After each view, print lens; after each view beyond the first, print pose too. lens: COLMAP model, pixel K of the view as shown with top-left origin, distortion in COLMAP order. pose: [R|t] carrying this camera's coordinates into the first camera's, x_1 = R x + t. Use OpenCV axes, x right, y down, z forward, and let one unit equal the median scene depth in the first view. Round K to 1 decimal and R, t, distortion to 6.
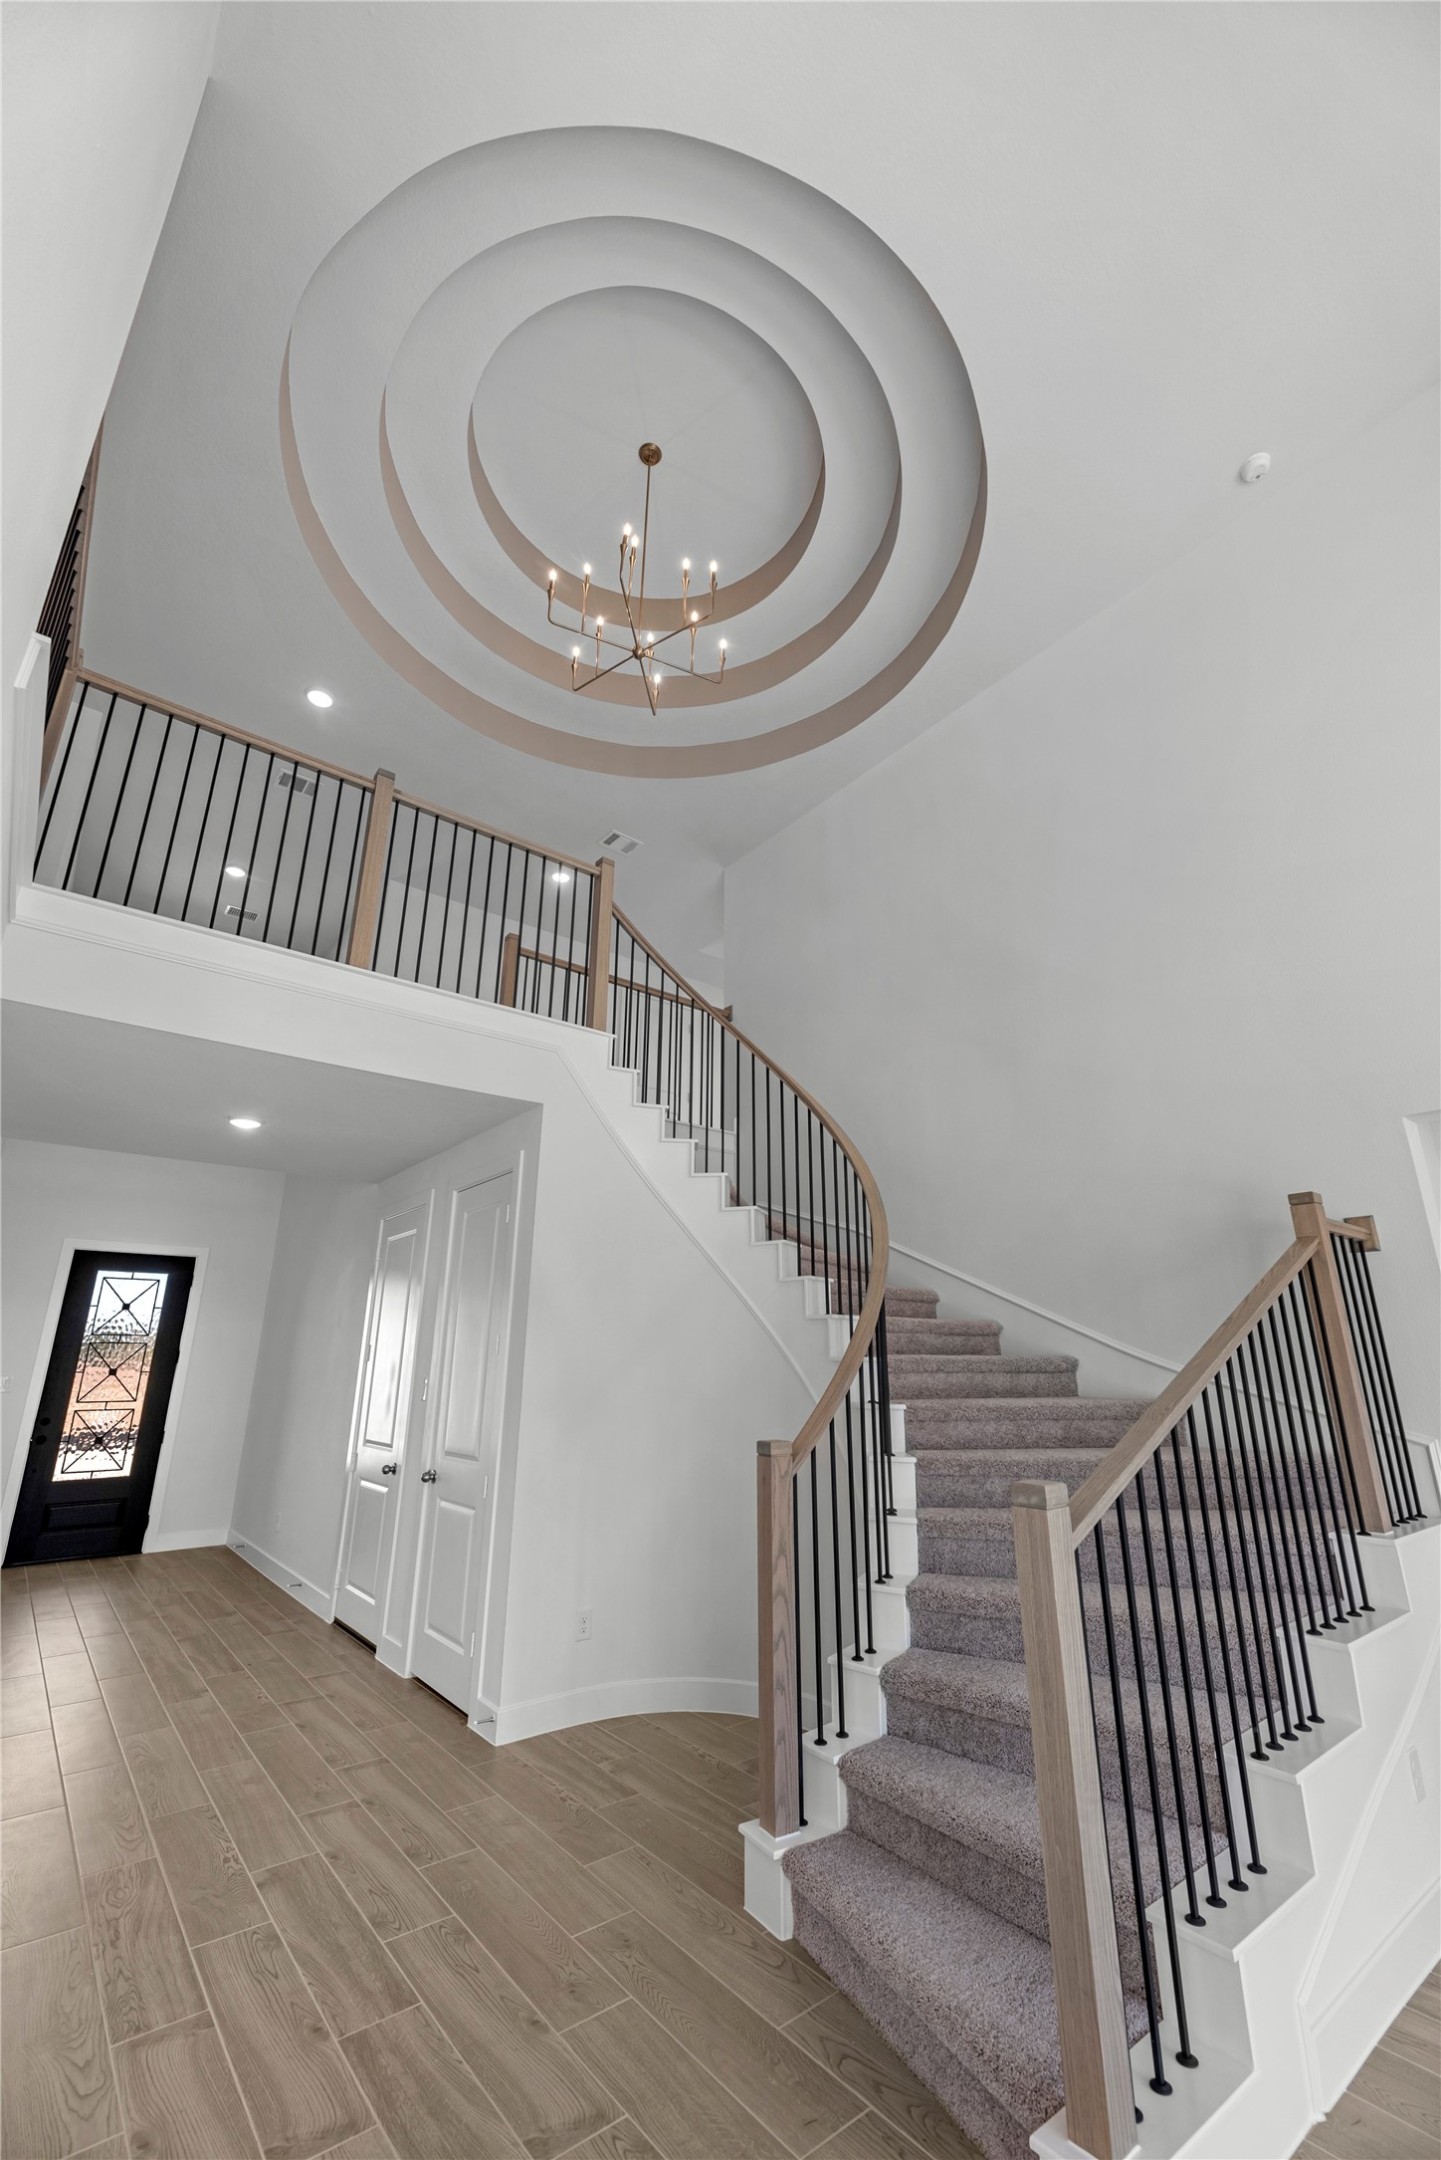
lens RADIAL K [[883.1, 0, 732.1], [0, 883.1, 1073.0], [0, 0, 1]] dist [-0.002651, 0.001053]
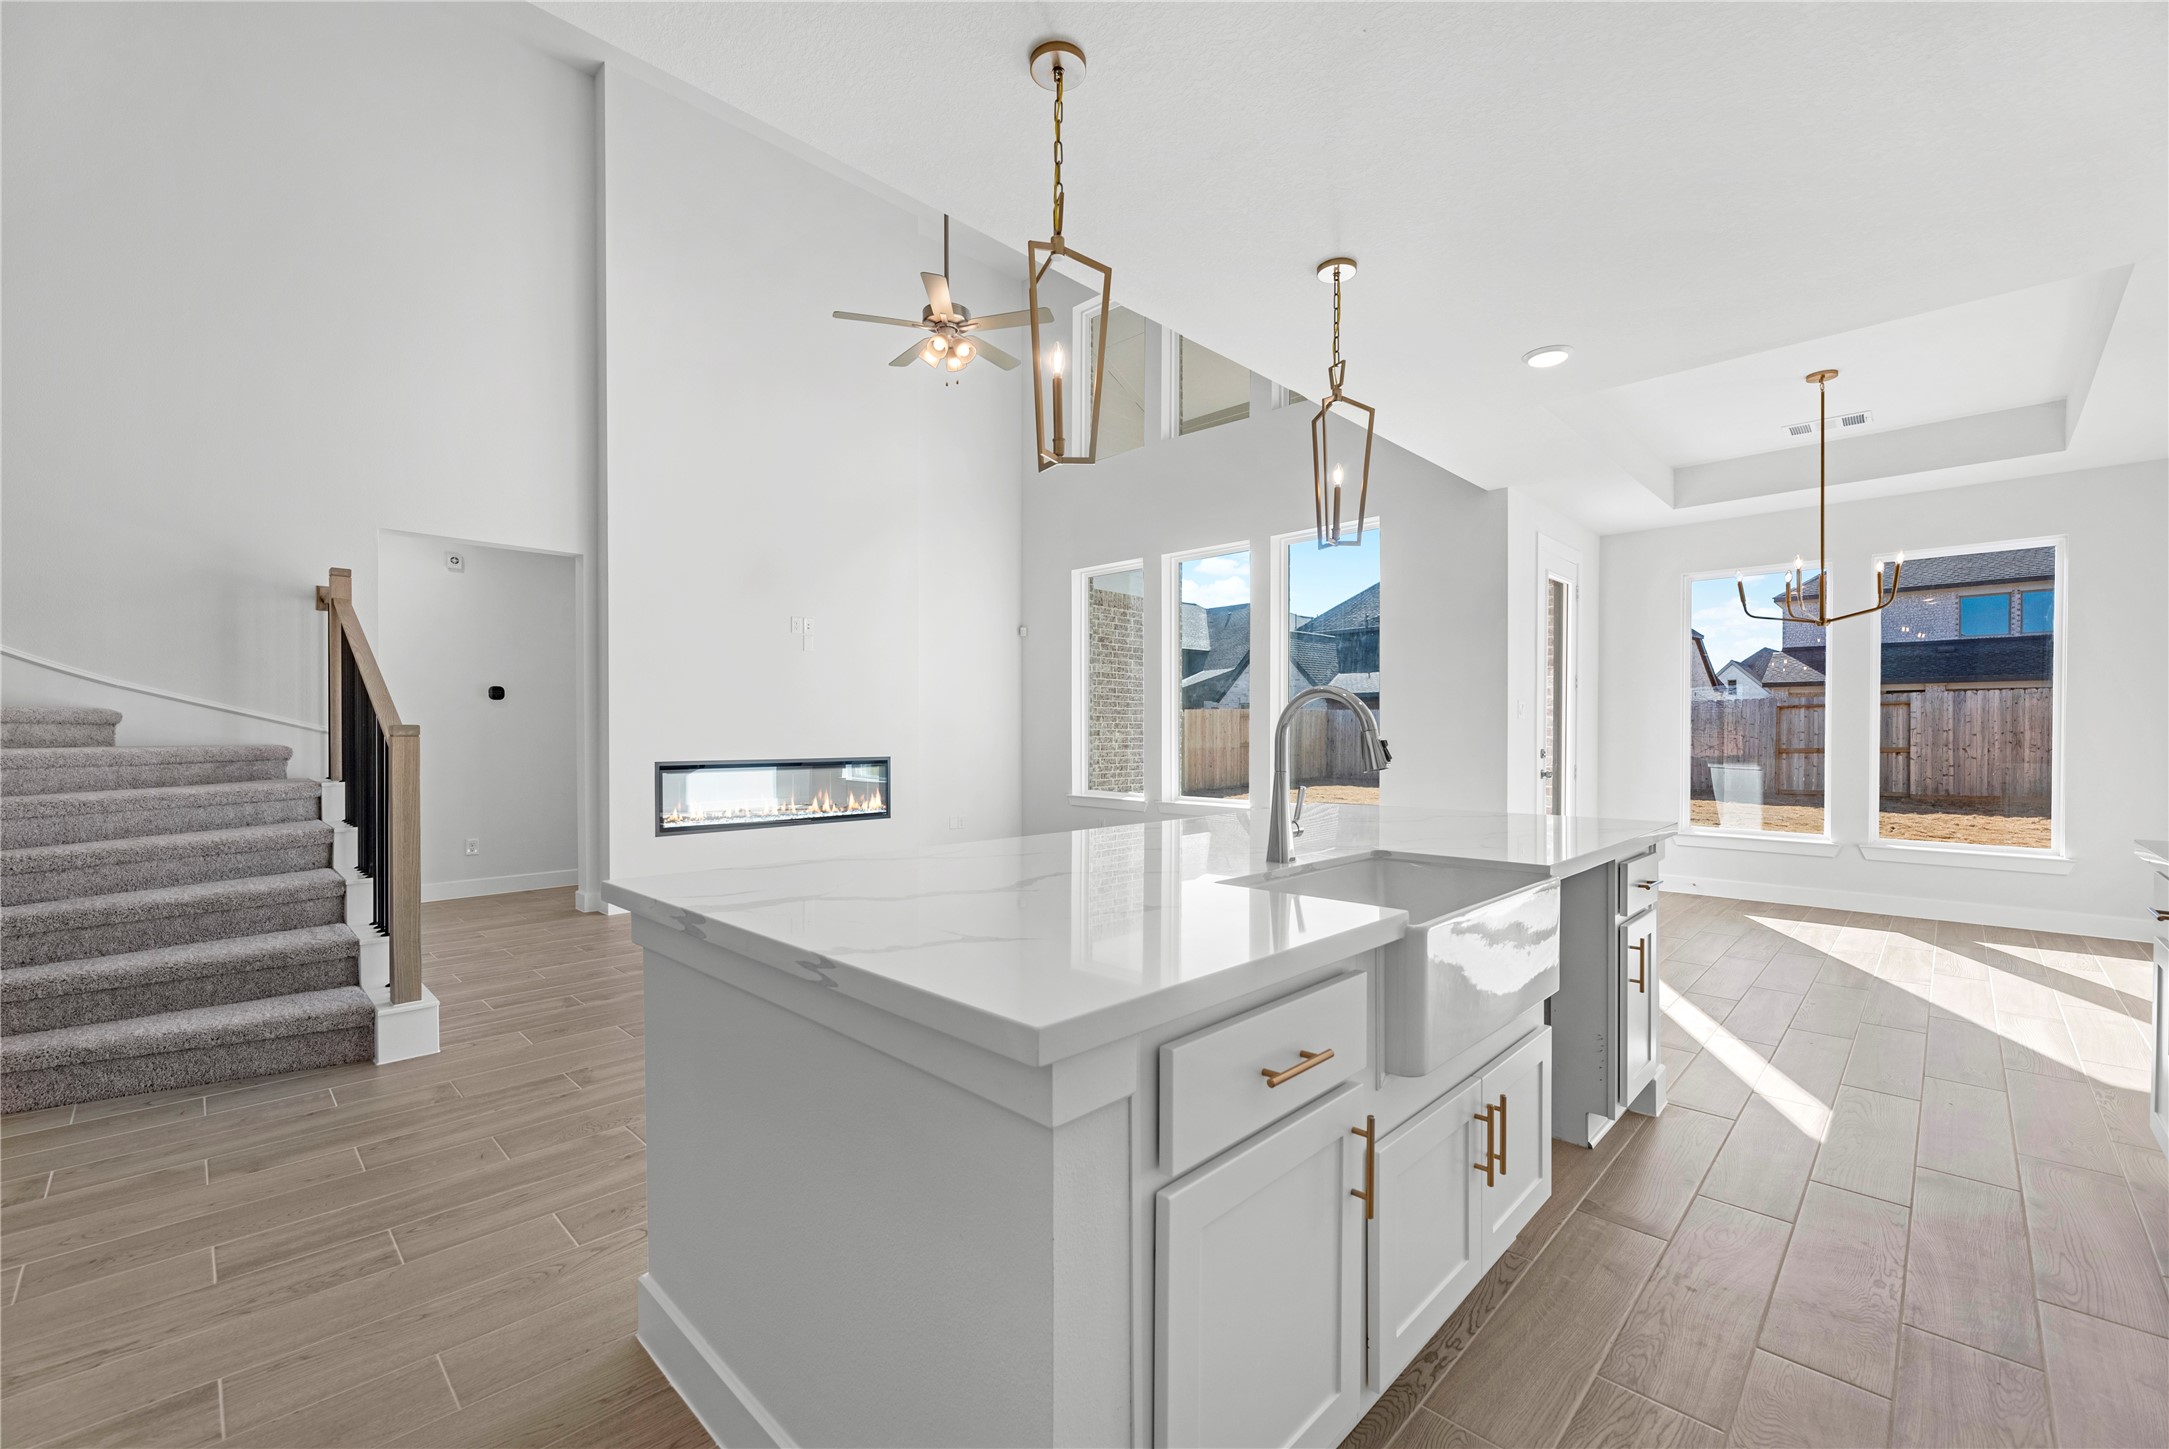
lens RADIAL K [[886.8, 0, 1079.4], [0, 886.8, 729.2], [0, 0, 1]] dist [-0.002651, 0.001053]
pose [[-0.118562, 0.006501, 0.992925, -0.741492], [-0.317005, 0.947400, -0.044056, 0.052923], [-0.940984, -0.319986, -0.110265, -0.042233]]
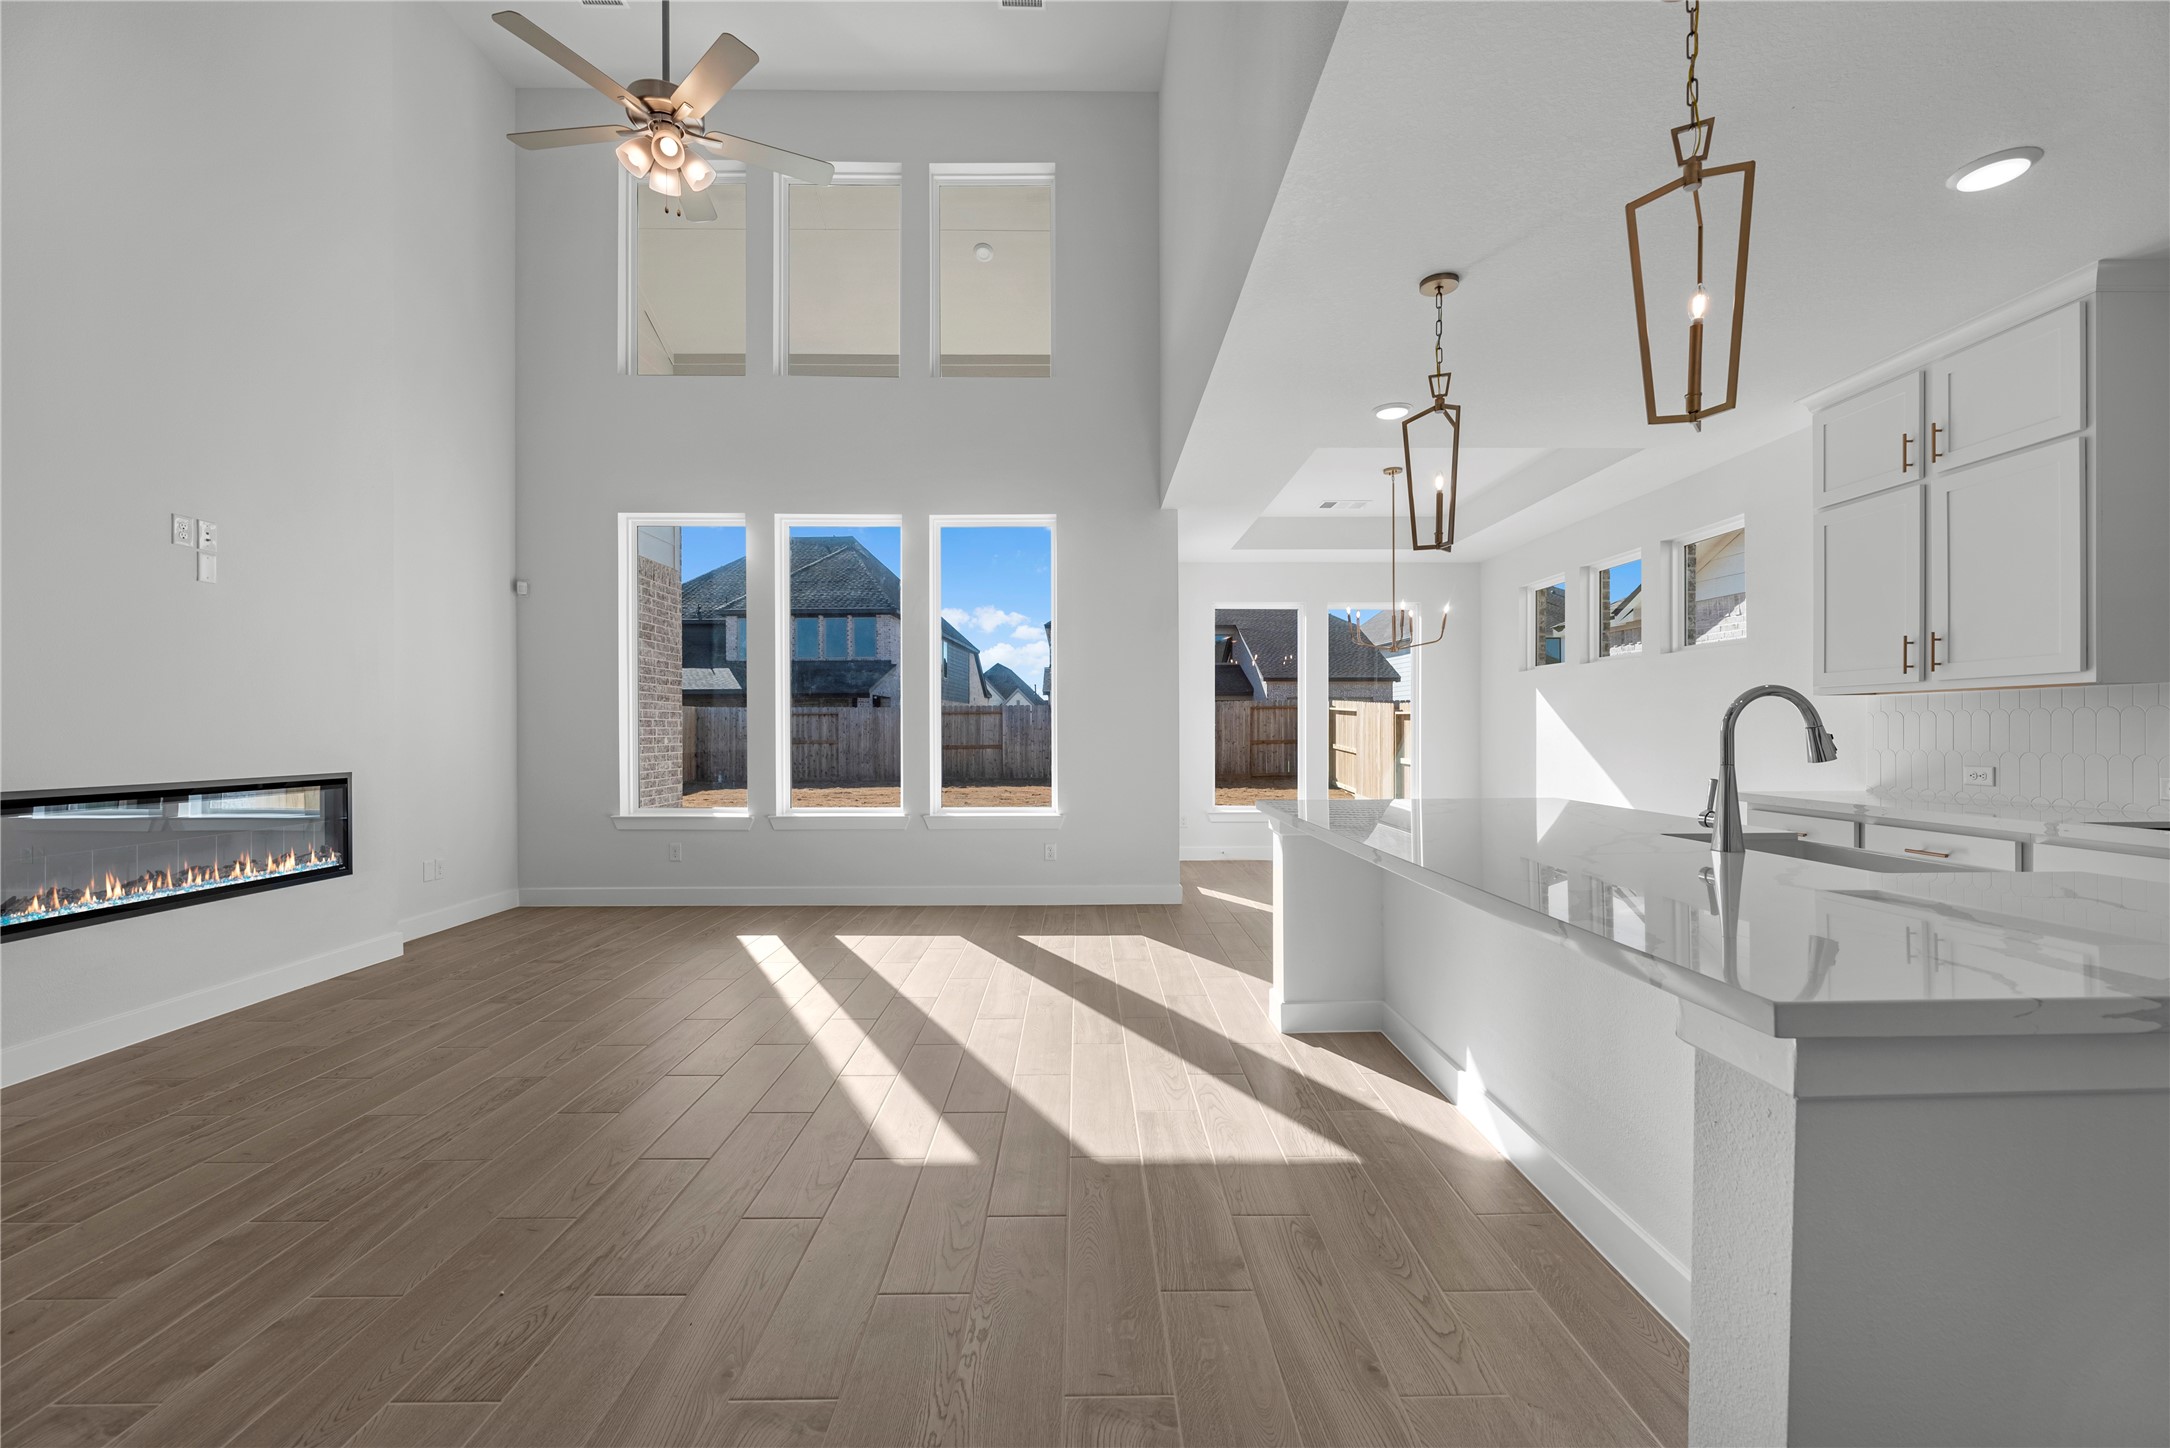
lens RADIAL K [[887.2, 0, 1096.3], [0, 887.2, 737.1], [0, 0, 1]] dist [-0.002651, 0.001053]
pose [[-0.792440, -0.000160, 0.609949, -0.277465], [-0.190562, 0.950008, -0.247327, 0.205007], [-0.579417, -0.312225, -0.752855, 0.417262]]
